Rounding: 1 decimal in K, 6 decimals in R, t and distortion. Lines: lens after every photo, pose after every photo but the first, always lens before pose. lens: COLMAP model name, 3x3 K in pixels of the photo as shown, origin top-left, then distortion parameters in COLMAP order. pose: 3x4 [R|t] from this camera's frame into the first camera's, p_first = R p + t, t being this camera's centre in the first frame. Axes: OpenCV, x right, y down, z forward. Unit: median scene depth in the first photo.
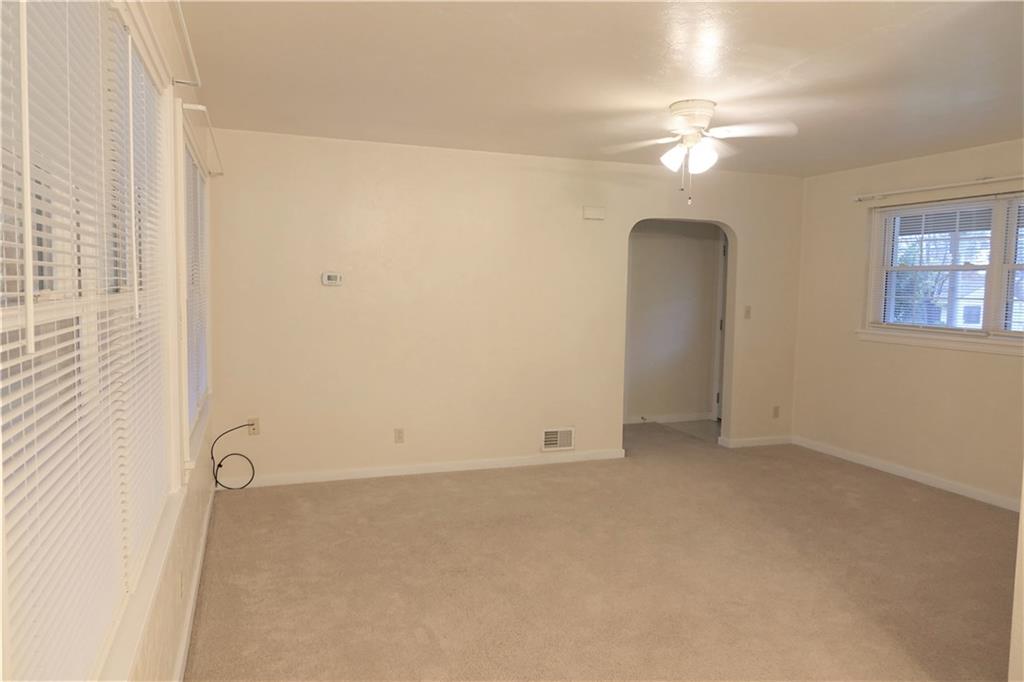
lens RADIAL K [[697.3, 0, 509.3], [0, 697.3, 338.1], [0, 0, 1]] dist [-0.006754, -0.002870]
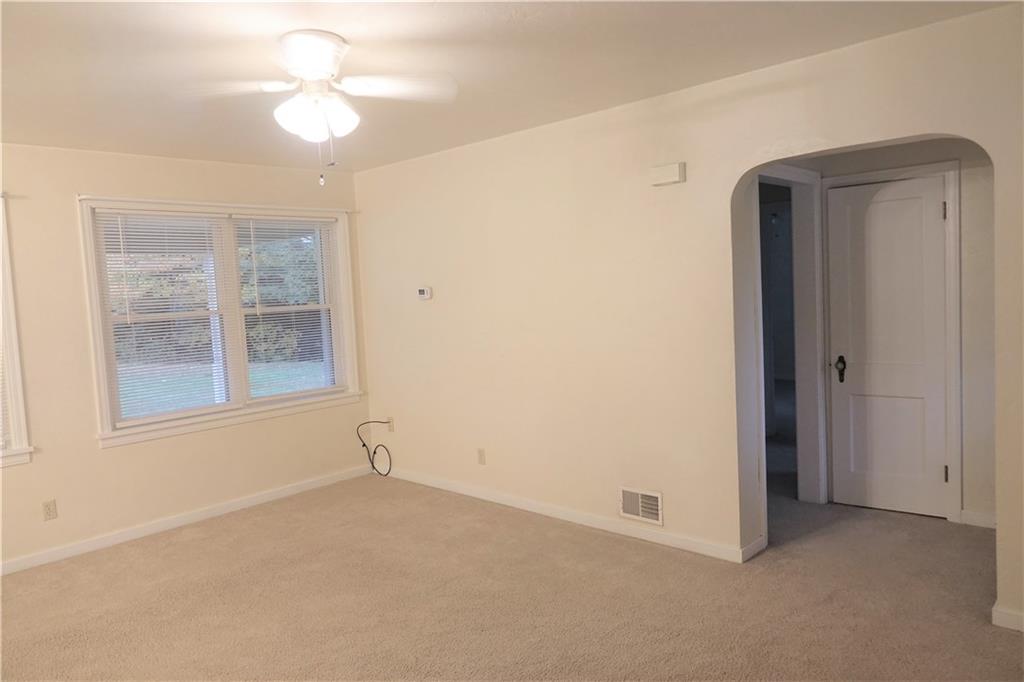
lens RADIAL K [[697.3, 0, 509.3], [0, 697.3, 338.1], [0, 0, 1]] dist [-0.006754, -0.002870]
pose [[0.446785, 0.028306, -0.894193, 0.731690], [-0.013181, 0.999599, 0.025056, -0.045242], [0.894544, 0.000591, 0.446979, 0.650407]]
